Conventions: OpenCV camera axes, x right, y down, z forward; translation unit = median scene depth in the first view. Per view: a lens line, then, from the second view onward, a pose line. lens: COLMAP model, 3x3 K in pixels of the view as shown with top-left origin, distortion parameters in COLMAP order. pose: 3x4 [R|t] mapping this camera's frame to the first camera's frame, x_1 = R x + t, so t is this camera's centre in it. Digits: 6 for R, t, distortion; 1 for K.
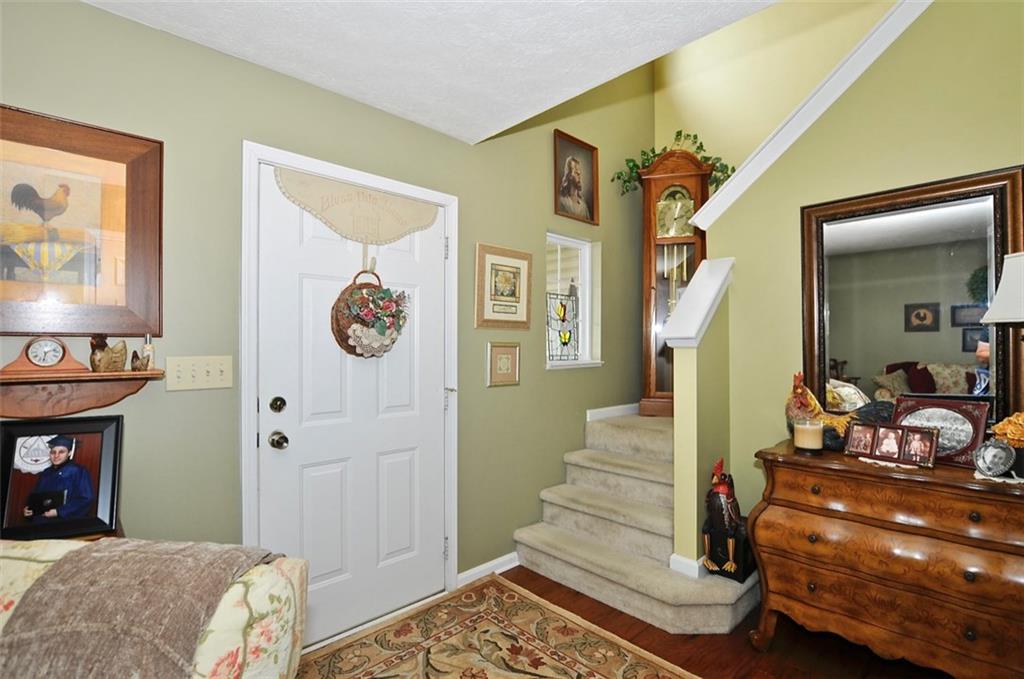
lens RADIAL K [[481.9, 0, 508.0], [0, 481.9, 343.7], [0, 0, 1]] dist [-0.015371, -0.000040]
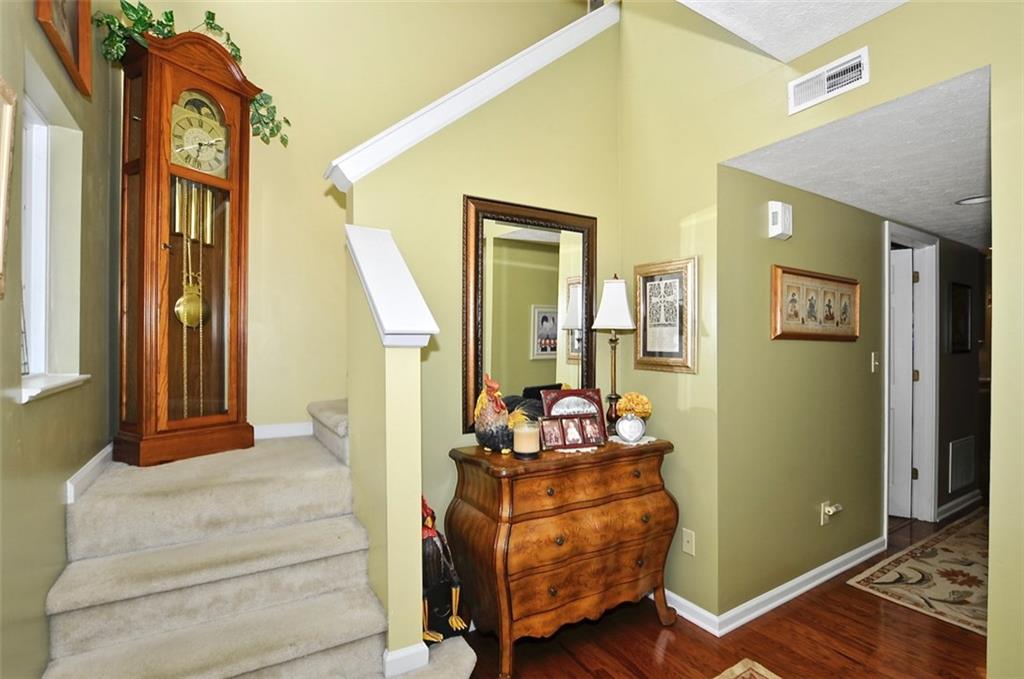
lens RADIAL K [[481.9, 0, 508.3], [0, 481.9, 346.4], [0, 0, 1]] dist [-0.015371, -0.000040]
pose [[0.222879, -0.001800, 0.974845, -0.232866], [-0.012148, 0.999916, 0.004623, 0.001260], [-0.974770, -0.012872, 0.222838, 0.591435]]
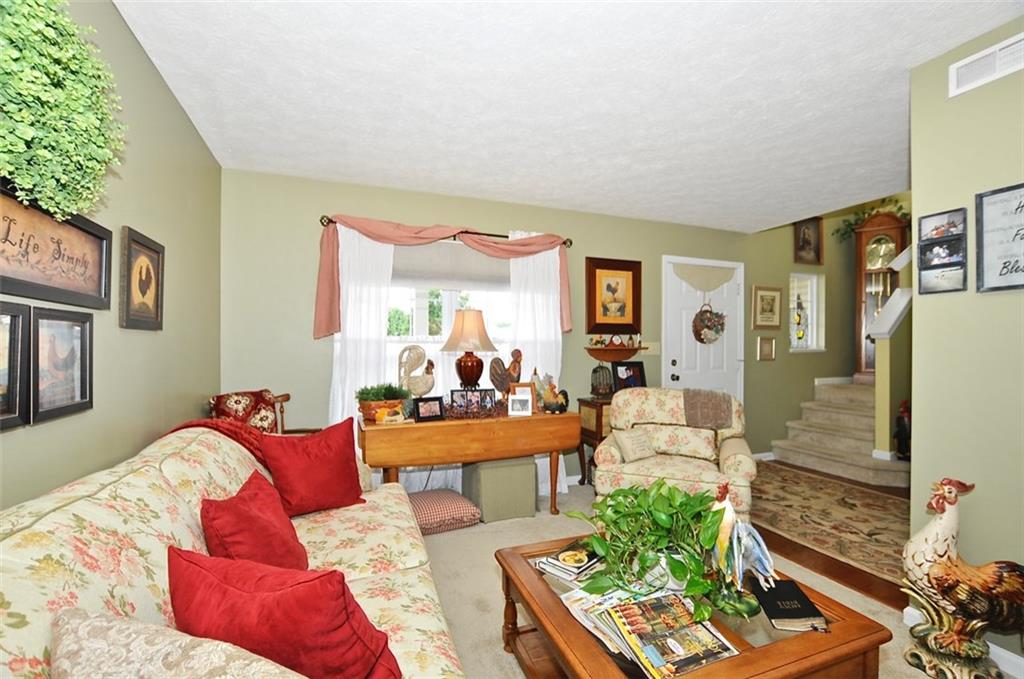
lens RADIAL K [[448.5, 0, 514.7], [0, 448.5, 345.4], [0, 0, 1]] dist [-0.020616, -0.000214]
pose [[0.927536, 0.000040, -0.373733, -0.269732], [0.002199, 0.999982, 0.005565, 0.018265], [0.373727, -0.005984, 0.927520, -0.963537]]
